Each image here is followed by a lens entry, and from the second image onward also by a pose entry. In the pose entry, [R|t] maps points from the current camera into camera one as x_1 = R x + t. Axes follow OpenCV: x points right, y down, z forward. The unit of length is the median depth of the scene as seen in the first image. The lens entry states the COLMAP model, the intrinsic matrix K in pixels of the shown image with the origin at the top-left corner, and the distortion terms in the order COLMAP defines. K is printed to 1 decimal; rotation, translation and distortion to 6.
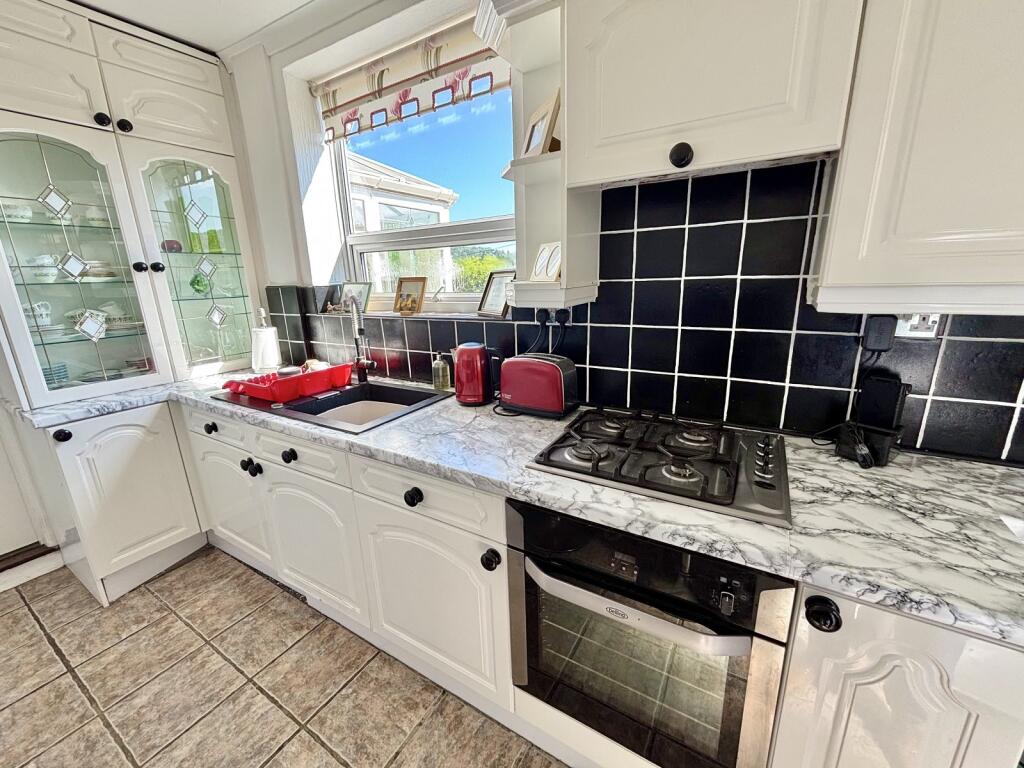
lens RADIAL K [[411.7, 0, 510.2], [0, 411.7, 381.6], [0, 0, 1]] dist [0.000885, -0.000105]
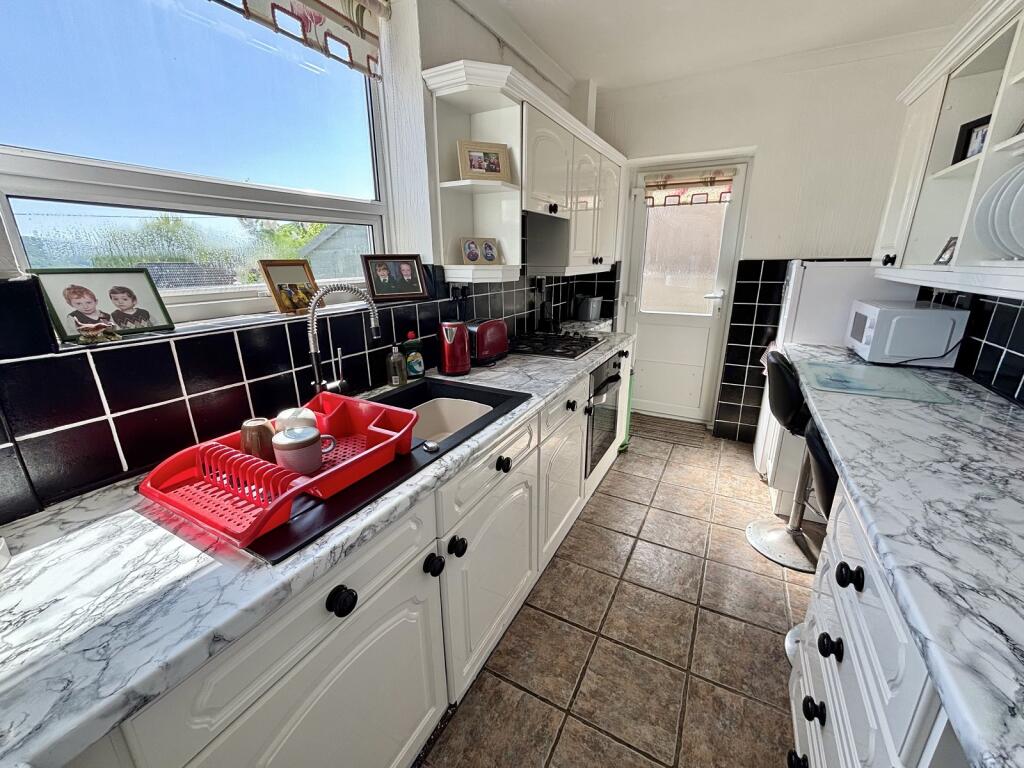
lens RADIAL K [[412.2, 0, 512.0], [0, 412.2, 384.0], [0, 0, 1]] dist [-0.001802, -0.000222]
pose [[-0.047437, -0.255467, 0.965653, -1.217946], [0.263285, 0.929357, 0.258798, -0.176435], [-0.963551, 0.266519, 0.023175, 0.852878]]
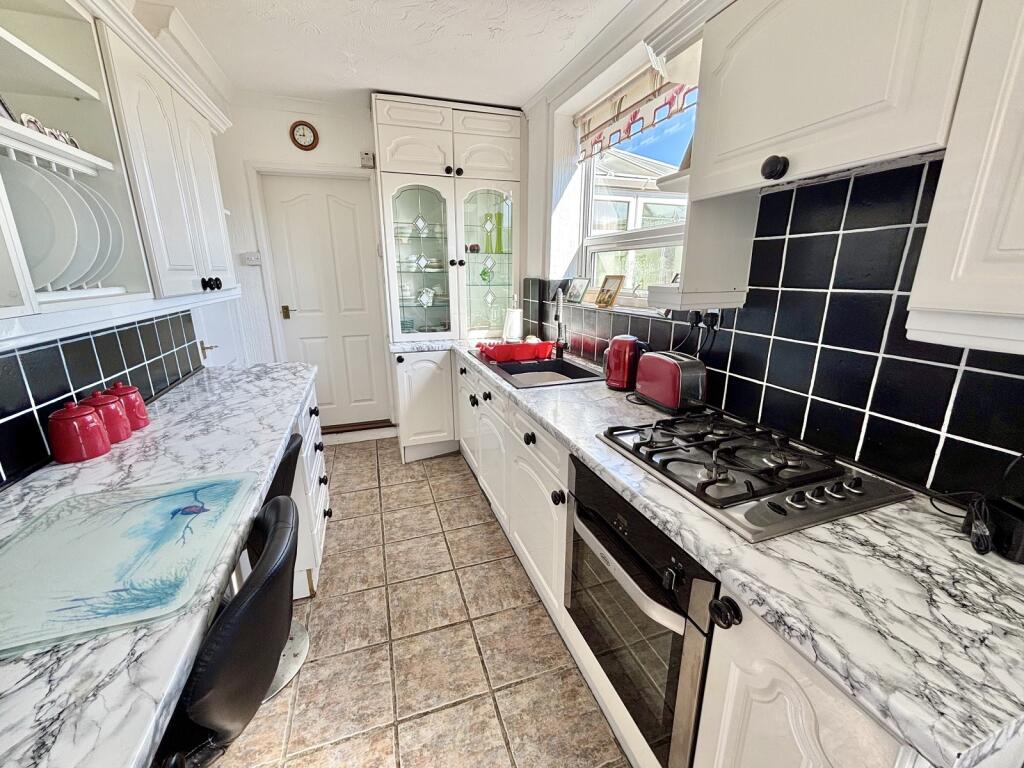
lens RADIAL K [[414.7, 0, 512.3], [0, 414.7, 382.3], [0, 0, 1]] dist [0.000416, -0.000010]
pose [[0.769408, 0.193156, -0.608853, 0.384566], [-0.181700, 0.979989, 0.081283, -0.003168], [0.612370, 0.048089, 0.789108, -0.094375]]
